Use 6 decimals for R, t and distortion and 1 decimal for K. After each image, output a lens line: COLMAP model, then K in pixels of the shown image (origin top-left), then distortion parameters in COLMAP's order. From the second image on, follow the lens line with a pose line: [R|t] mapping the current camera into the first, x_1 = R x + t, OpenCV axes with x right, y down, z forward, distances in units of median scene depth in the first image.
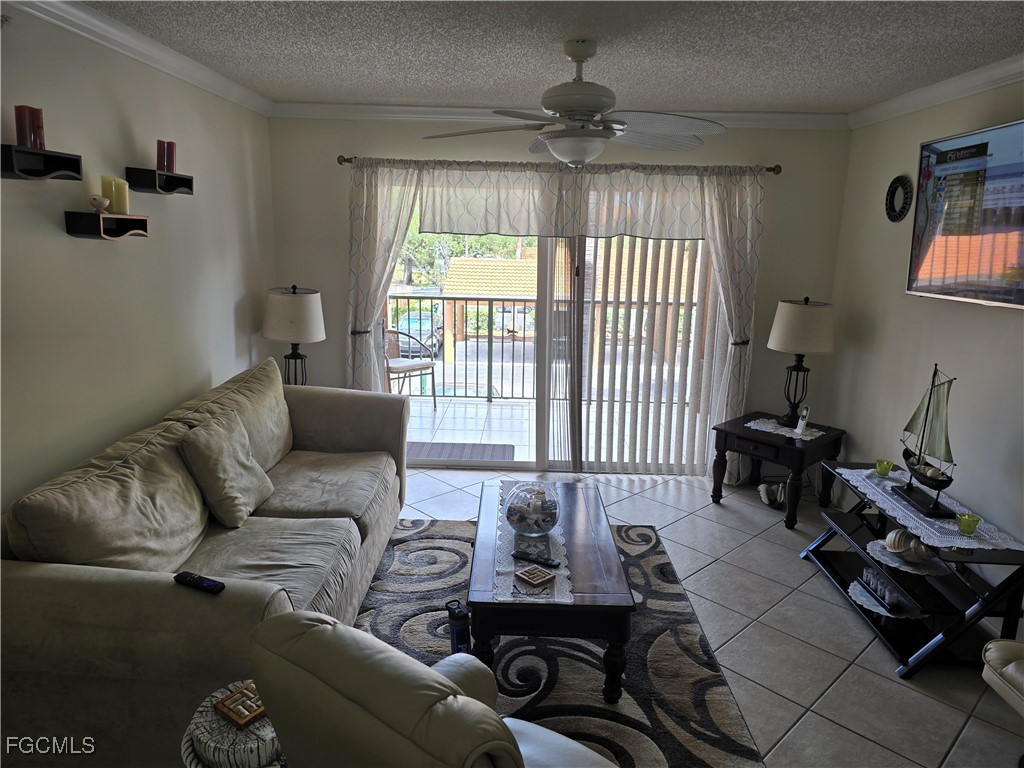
lens RADIAL K [[675.1, 0, 510.7], [0, 675.1, 370.9], [0, 0, 1]] dist [0.063296, -0.068729]
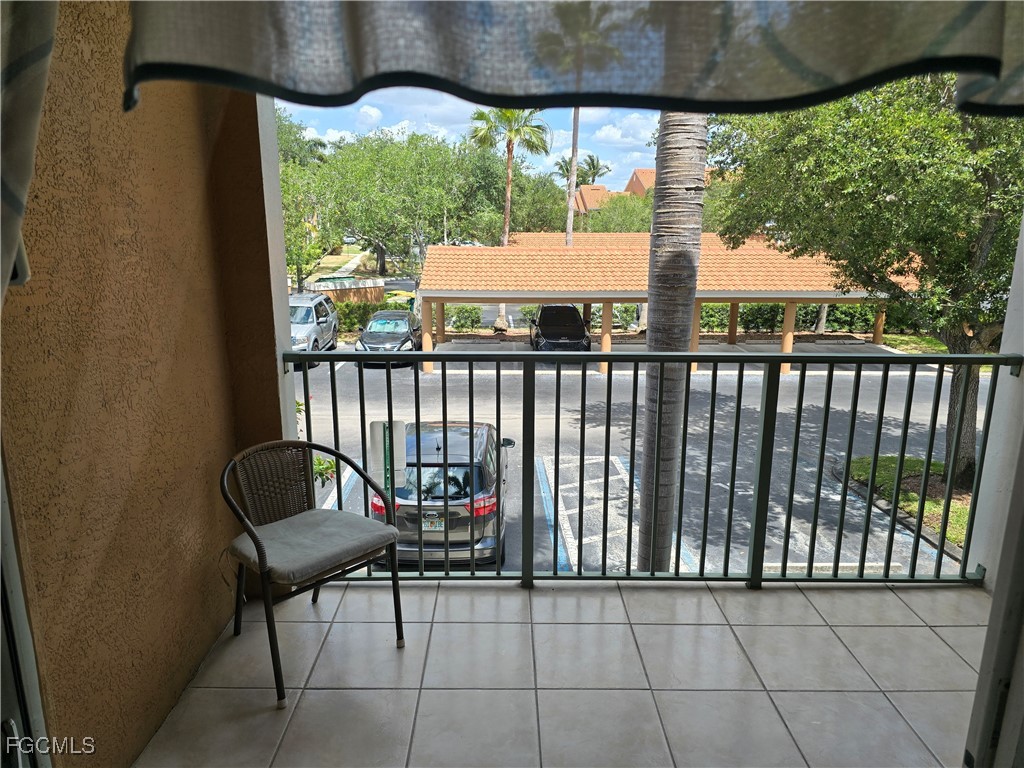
lens RADIAL K [[675.1, 0, 510.7], [0, 675.1, 370.9], [0, 0, 1]] dist [0.063296, -0.068729]
pose [[0.999277, -0.022289, 0.030798, -0.010528], [0.021652, 0.999548, 0.020871, -0.019283], [-0.031249, -0.020189, 0.999308, 0.106998]]
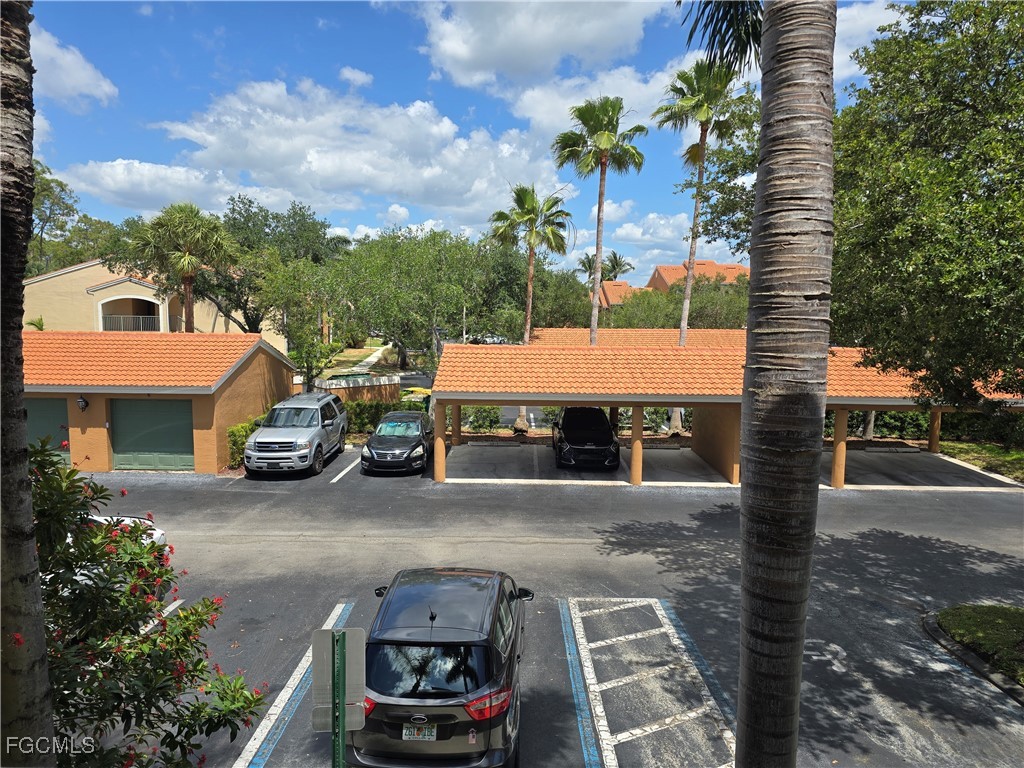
lens RADIAL K [[675.1, 0, 510.7], [0, 675.1, 370.9], [0, 0, 1]] dist [0.063296, -0.068729]
pose [[0.999939, -0.011001, 0.000264, -0.008271], [0.010960, 0.993457, -0.113676, -0.029123], [0.000988, 0.113672, 0.993518, 0.142658]]
